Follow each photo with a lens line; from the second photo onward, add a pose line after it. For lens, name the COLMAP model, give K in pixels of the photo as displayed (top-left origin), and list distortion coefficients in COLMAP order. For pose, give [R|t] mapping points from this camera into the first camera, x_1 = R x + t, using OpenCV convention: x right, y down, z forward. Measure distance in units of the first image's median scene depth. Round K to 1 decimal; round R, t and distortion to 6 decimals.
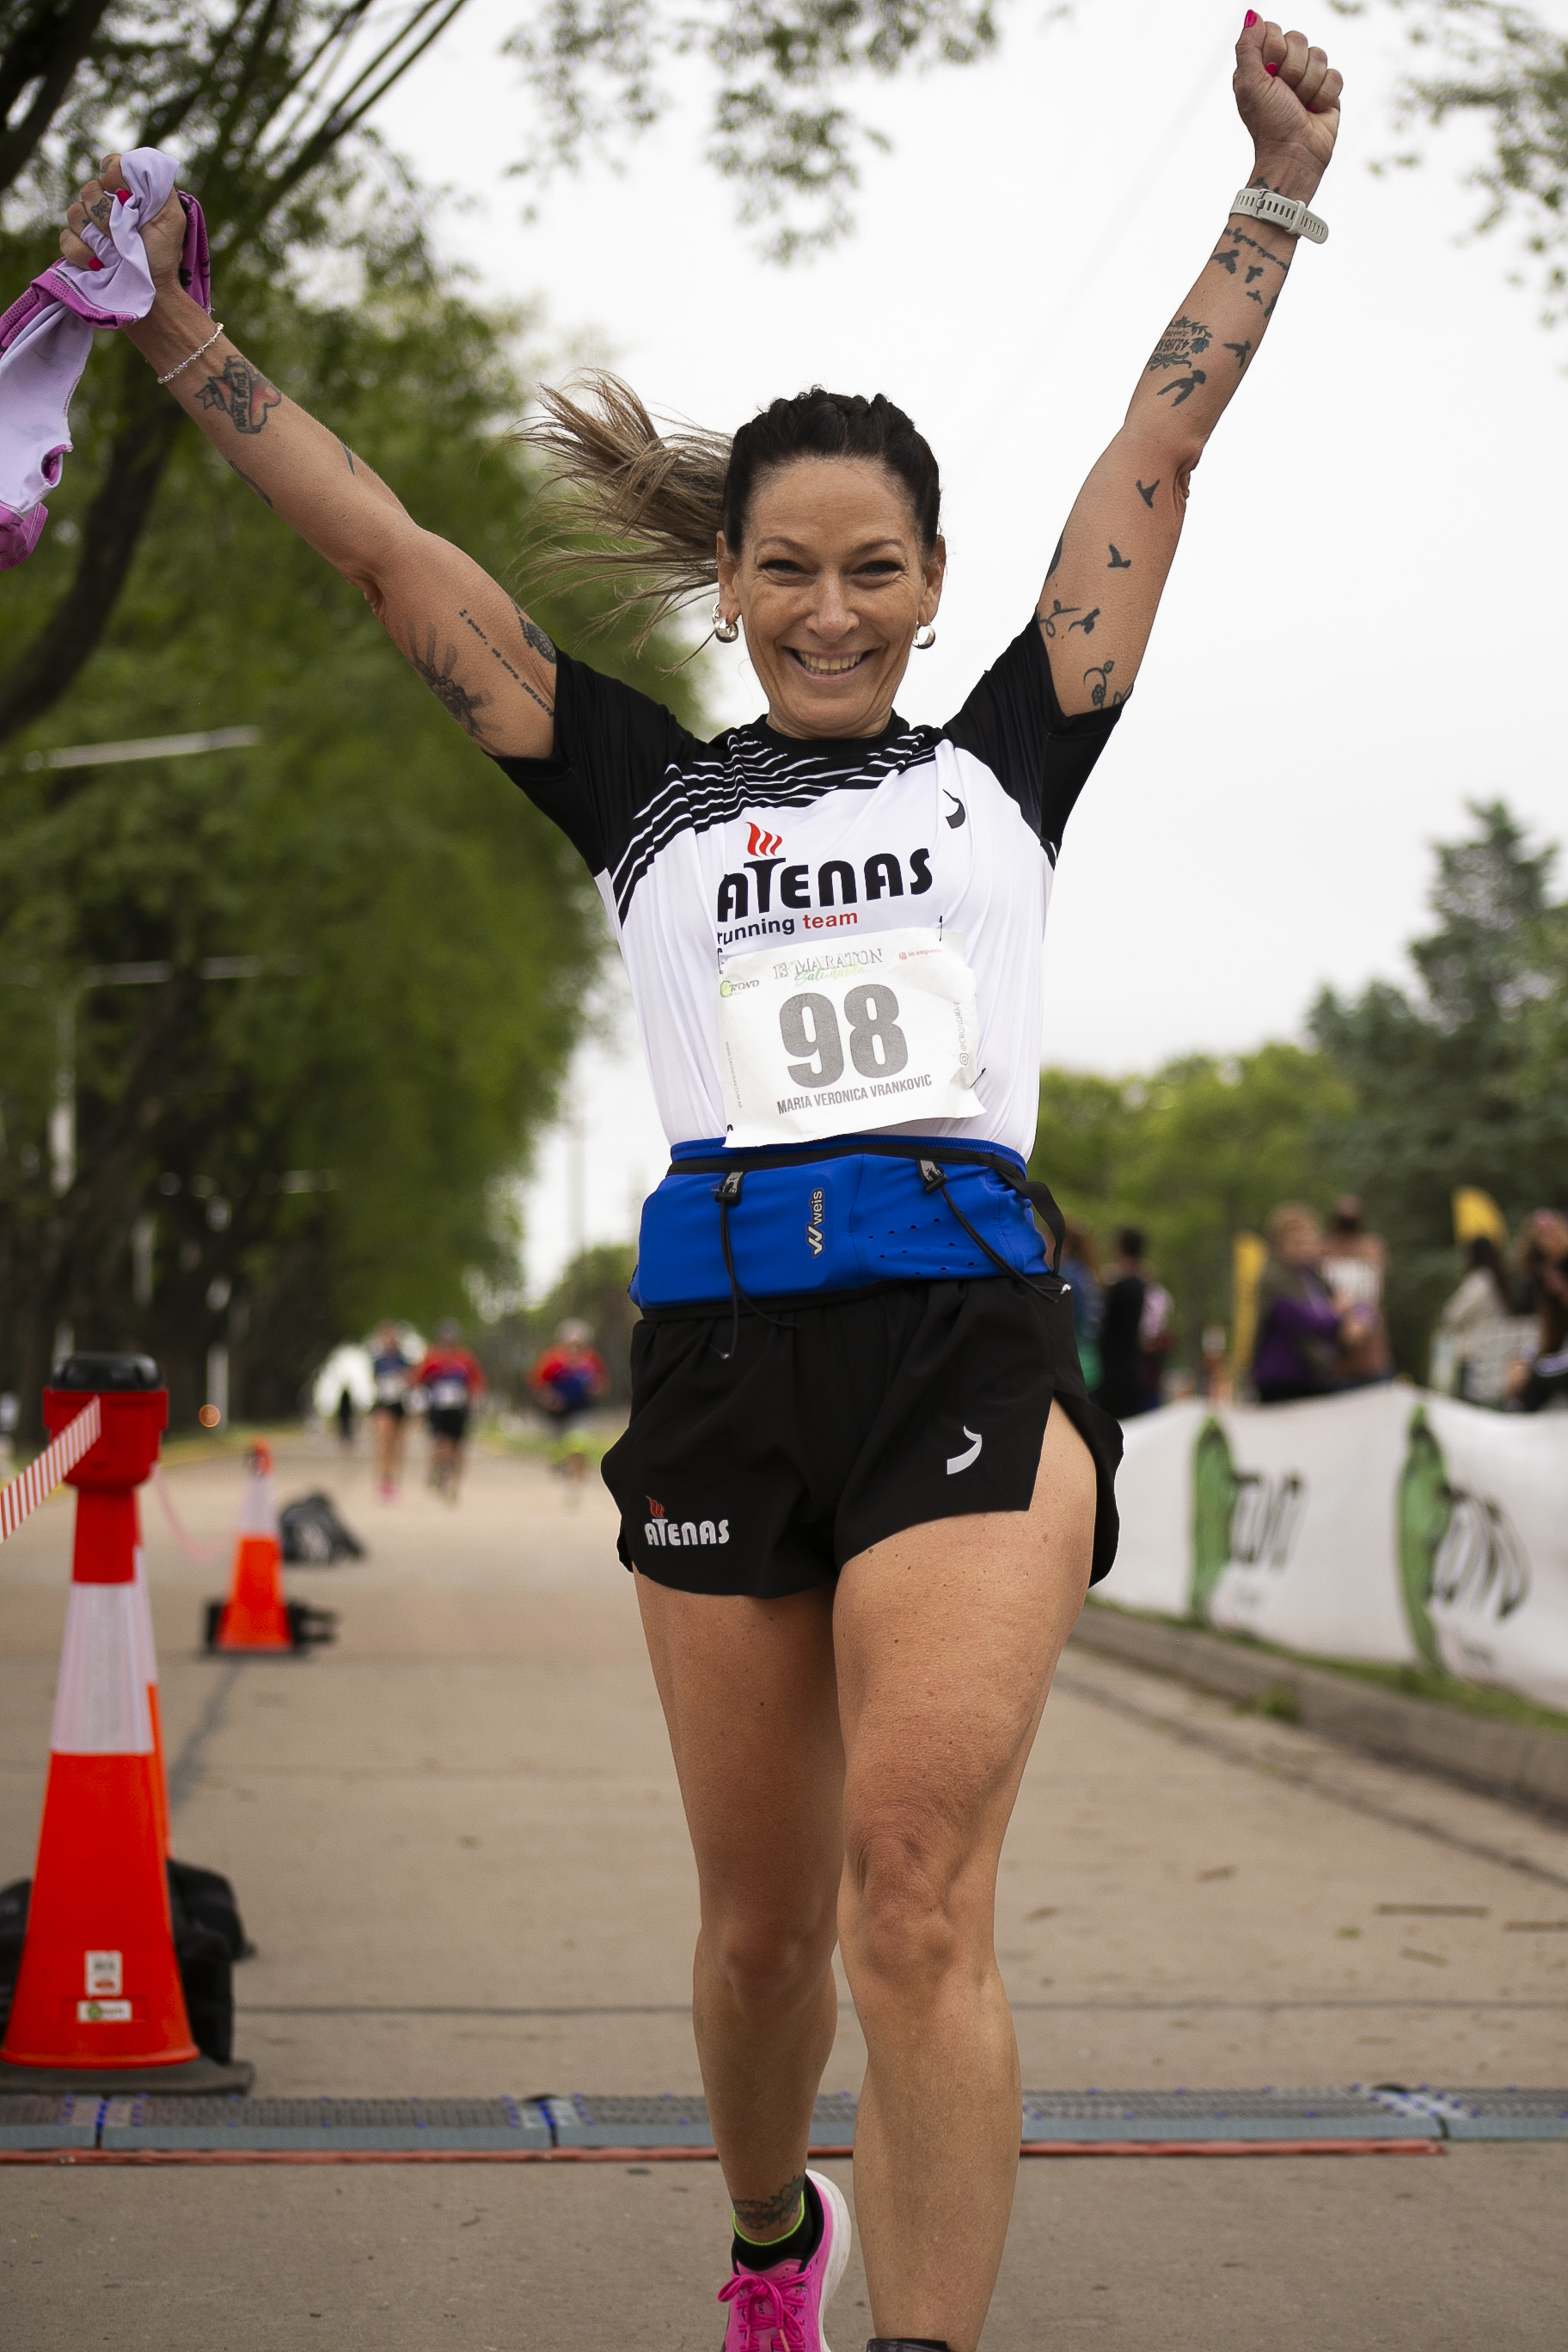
lens RADIAL K [[5528.4, 0, 725.3], [0, 5528.4, 1175.0], [0, 0, 1]] dist [-0.037875, 0.436357]
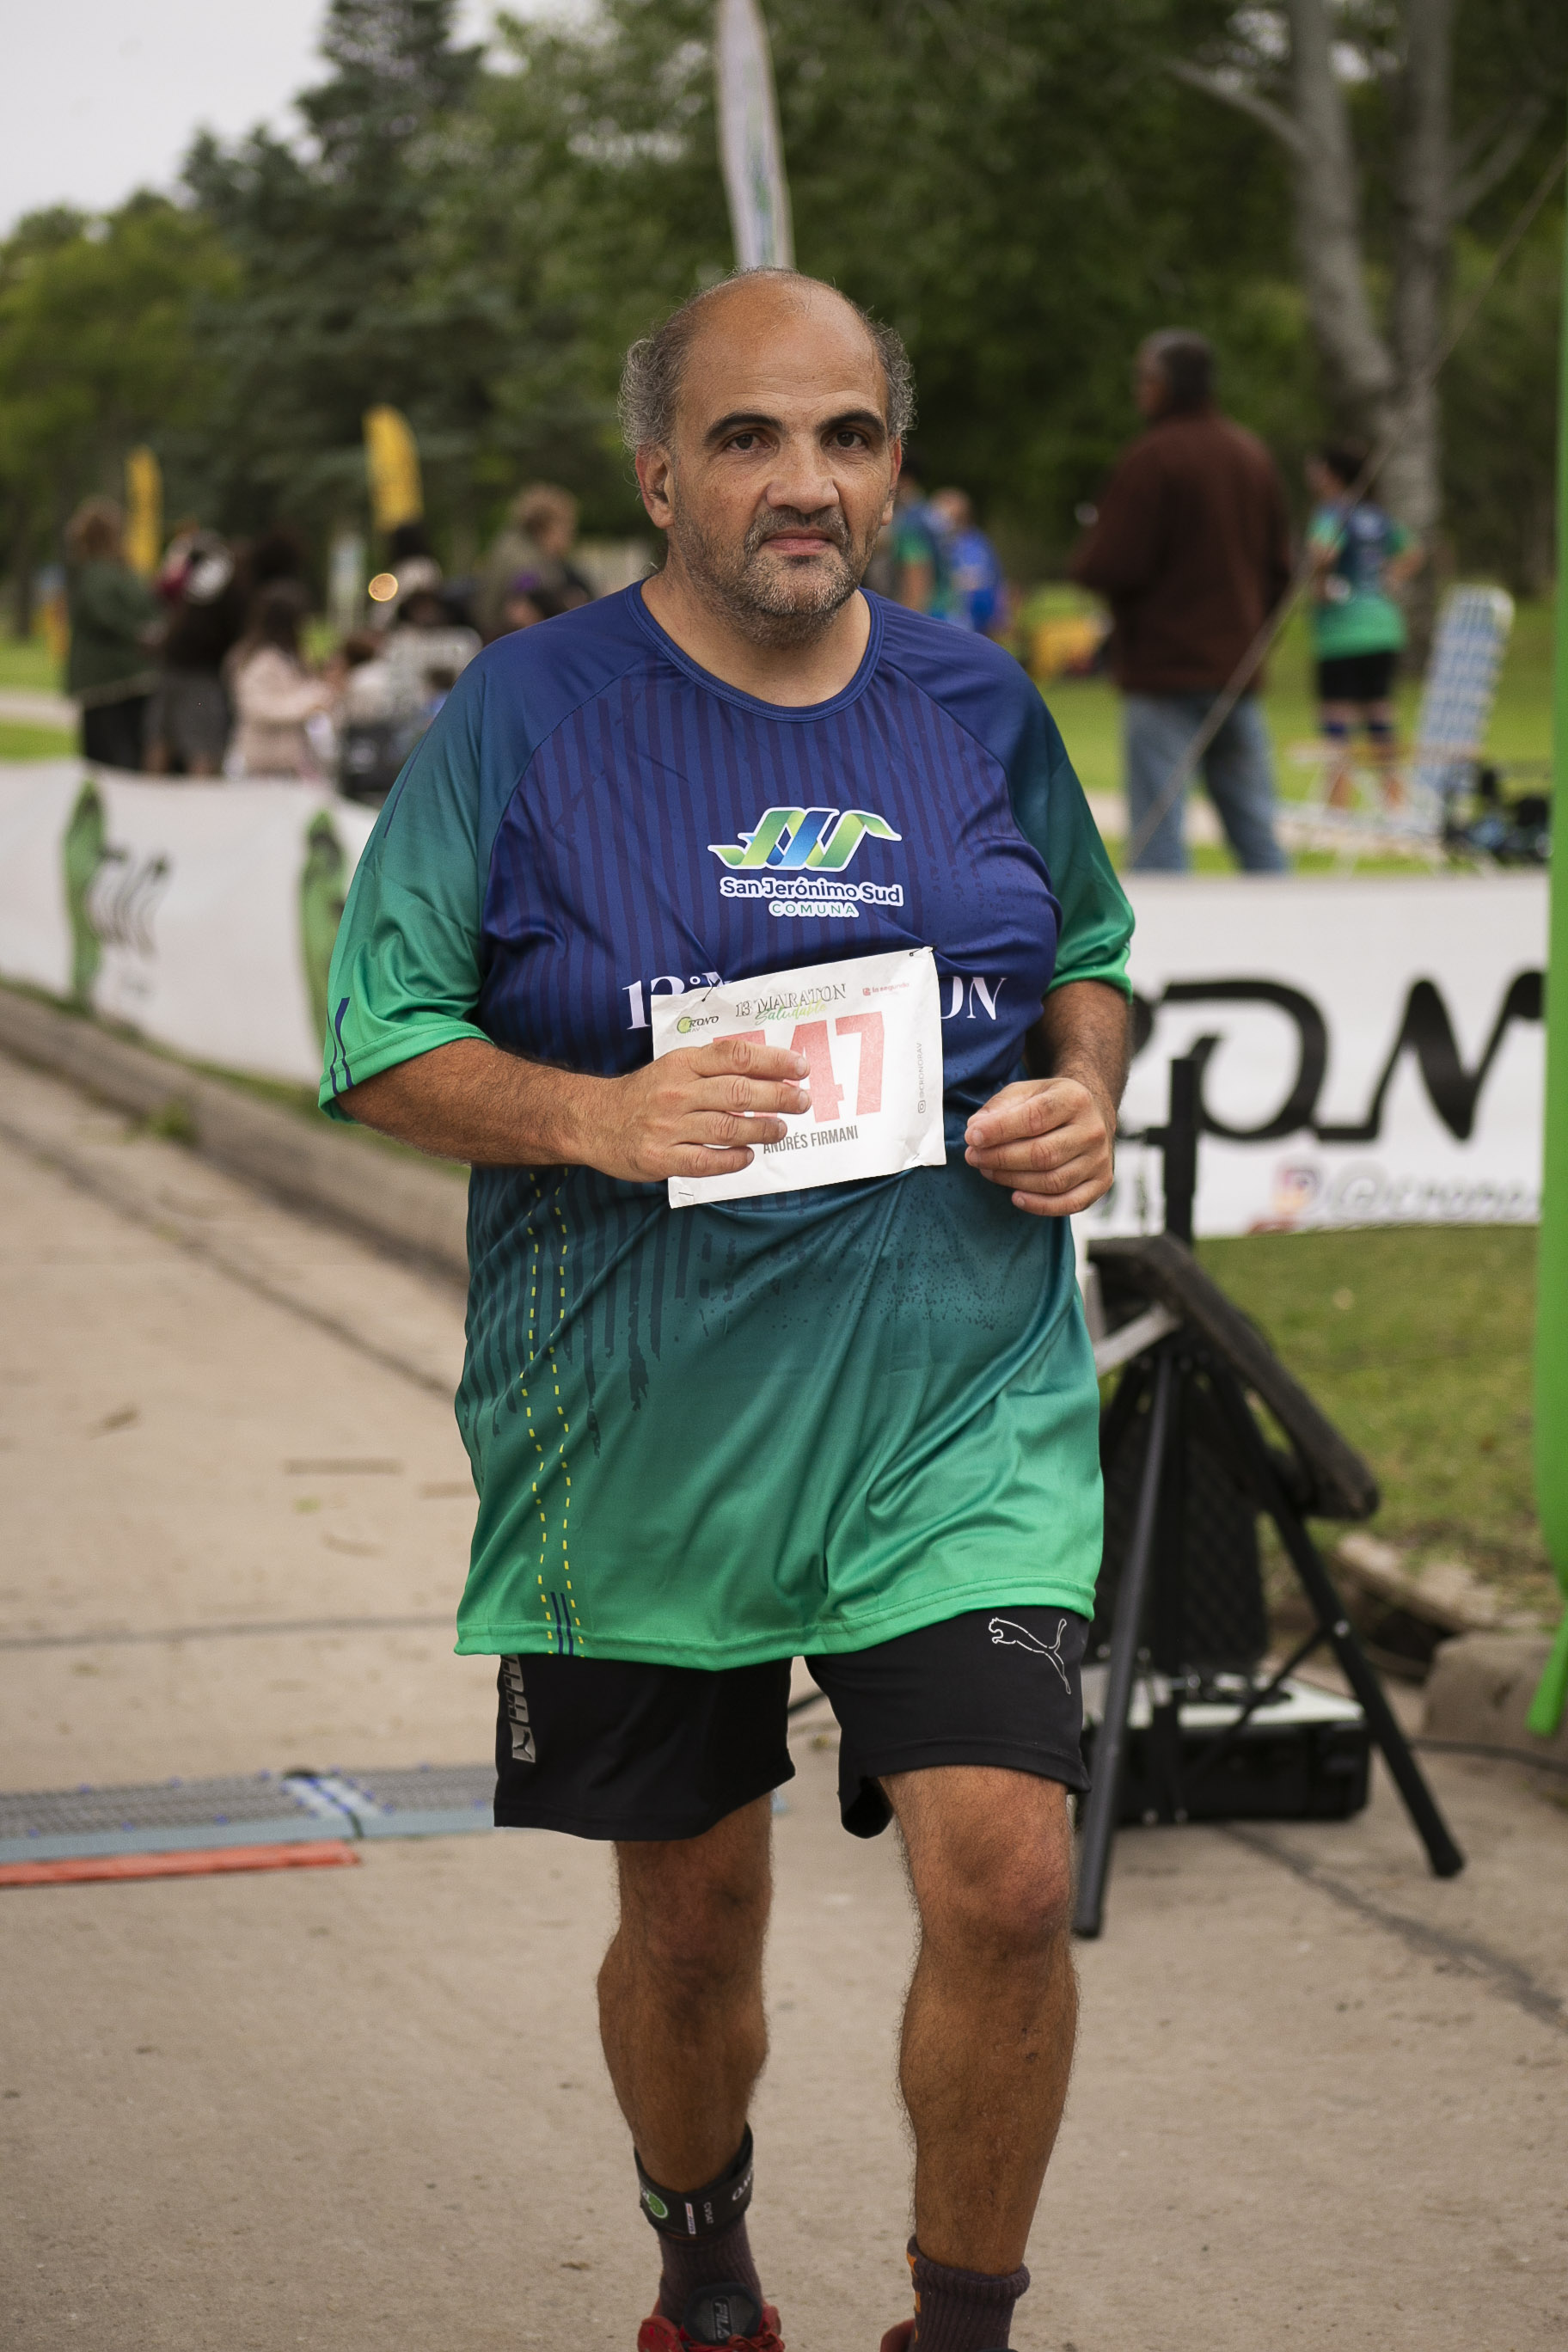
lens RADIAL K [[6233.2, 0, 729.2], [0, 6233.2, 1181.5], [0, 0, 1]] dist [0.063571, 1.230739]
pose [[0.981867, -0.030783, 0.187053, -0.007732], [0.004392, 0.990157, 0.139893, -0.089376], [-0.189519, -0.136535, 0.972338, -0.064364]]
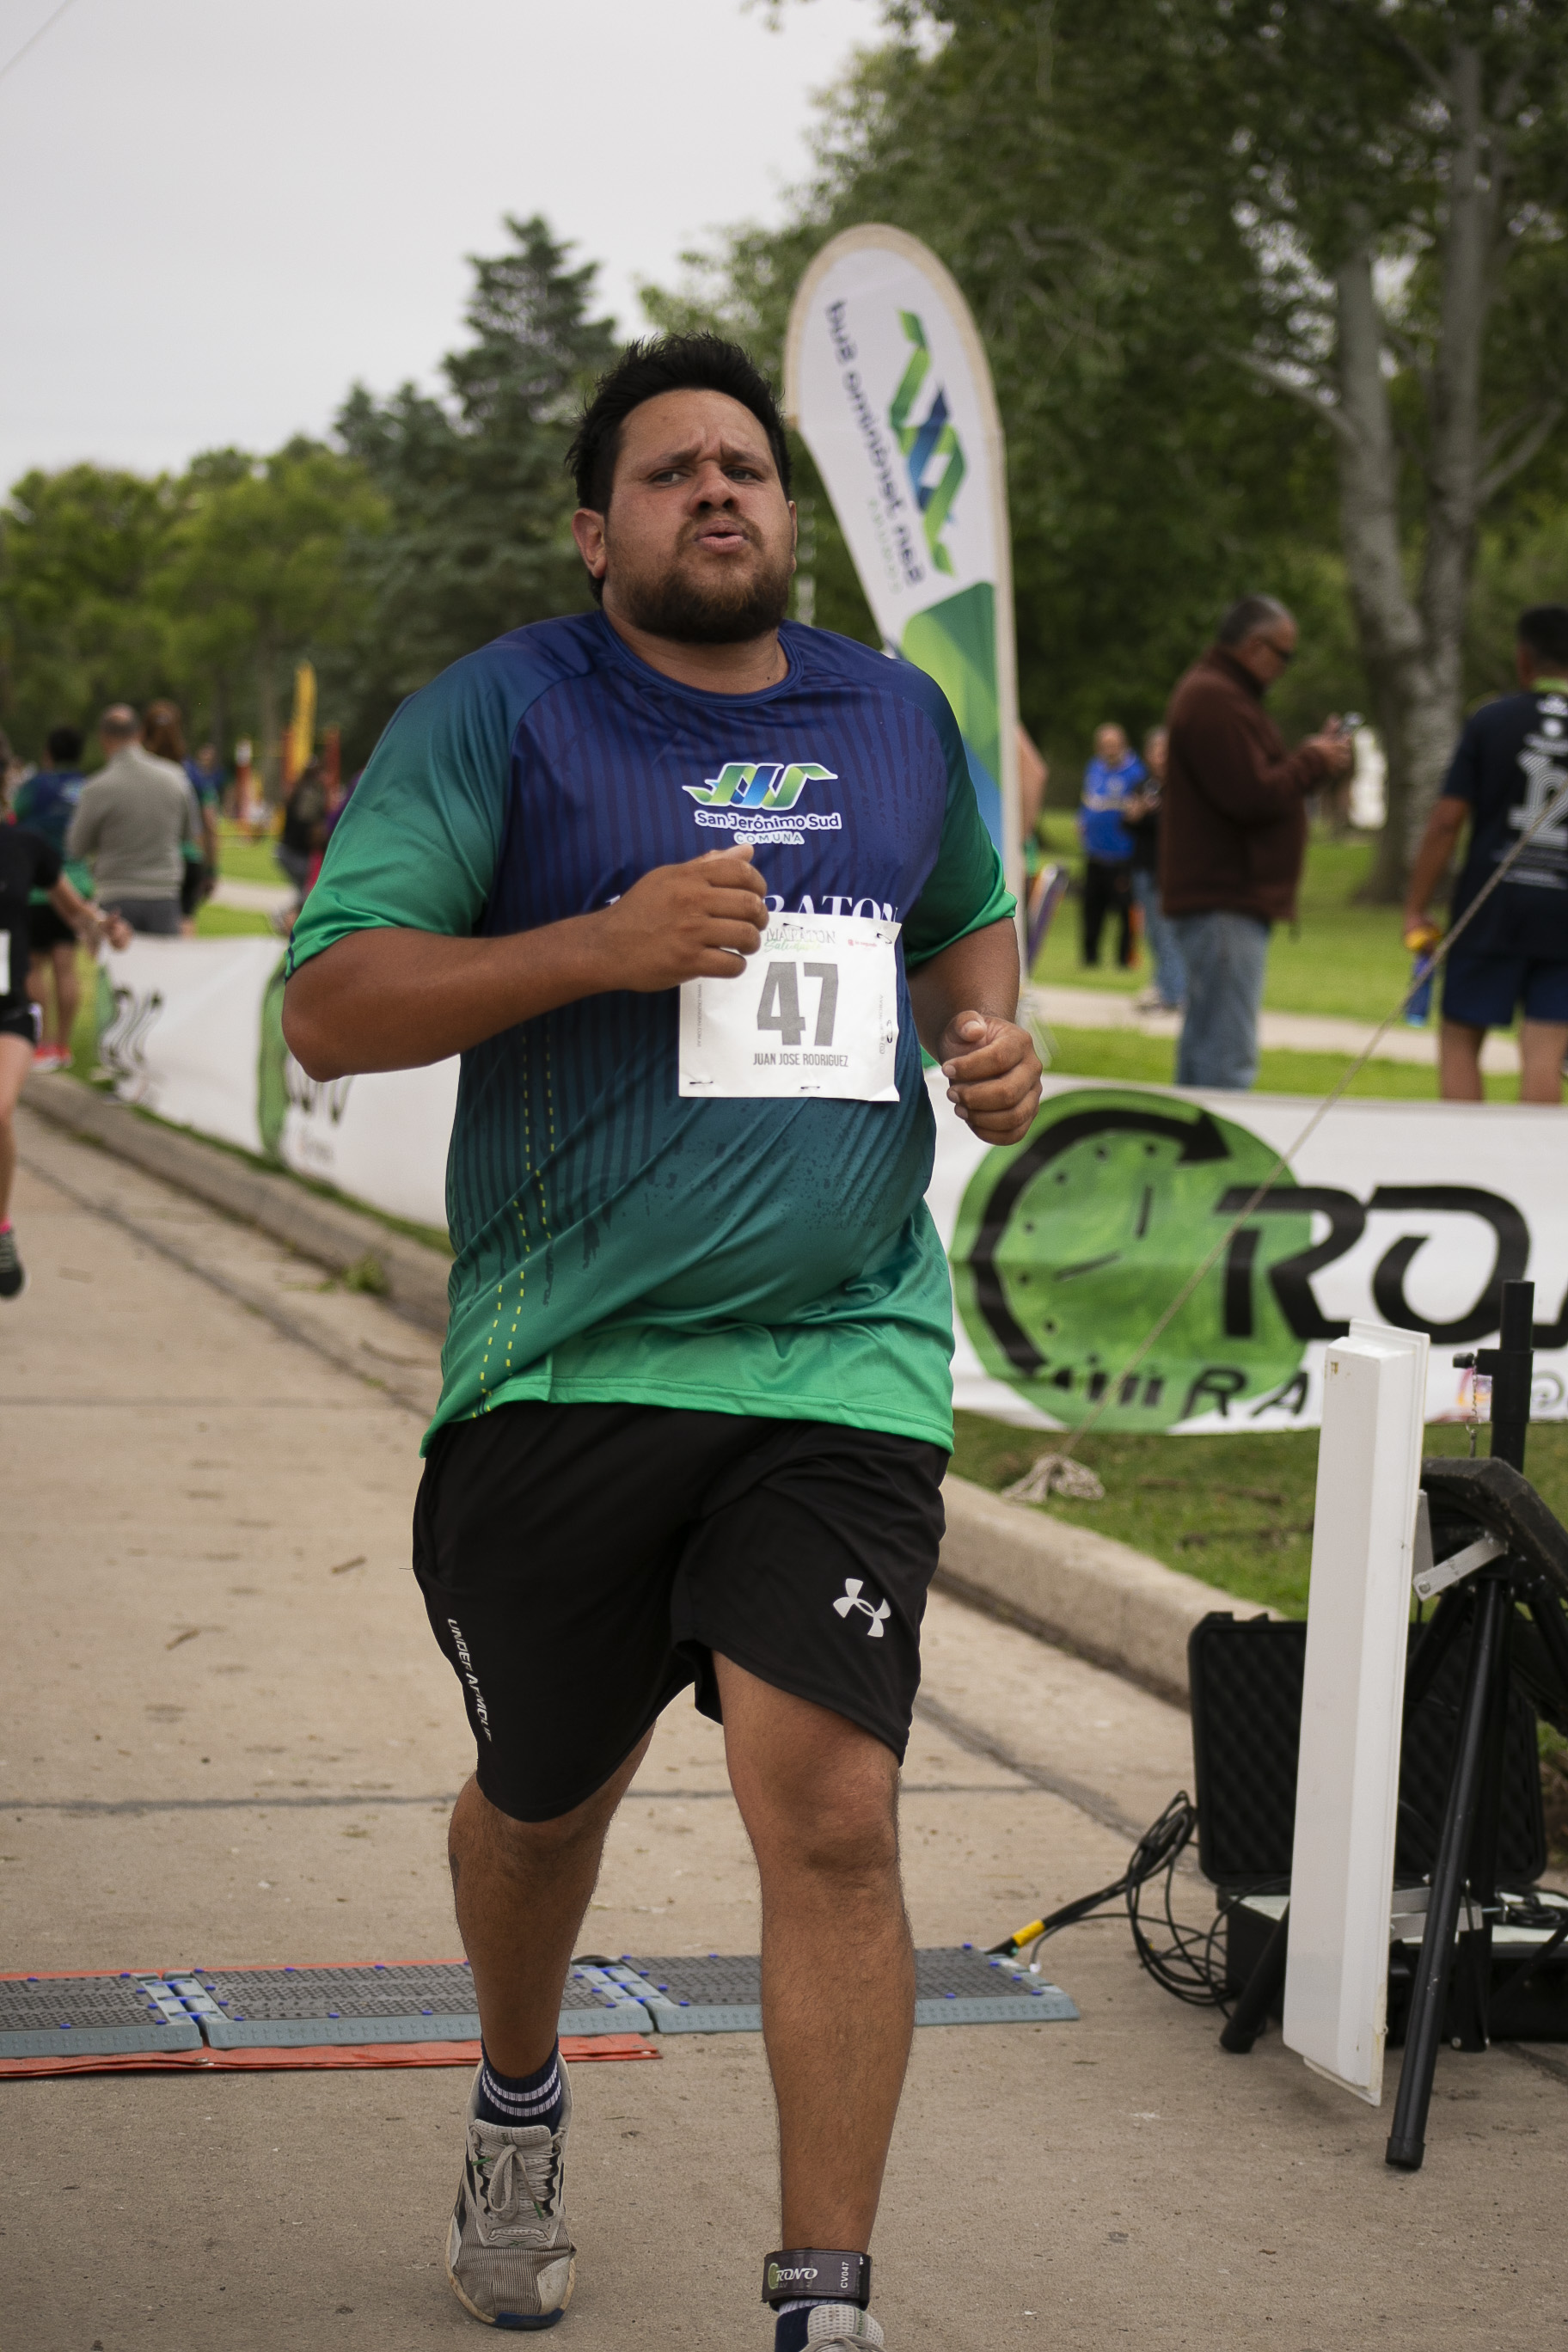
lens RADIAL K [[5471.1, 0, 784.0], [0, 5471.1, 1176.0], [0, 0, 1]] dist [-0.079392, 0.317418]
pose [[0.981616, 0.010186, 0.190594, -0.031317], [-0.032283, 0.993048, 0.113196, -0.081398], [-0.188116, -0.117267, 0.975121, 0.066859]]
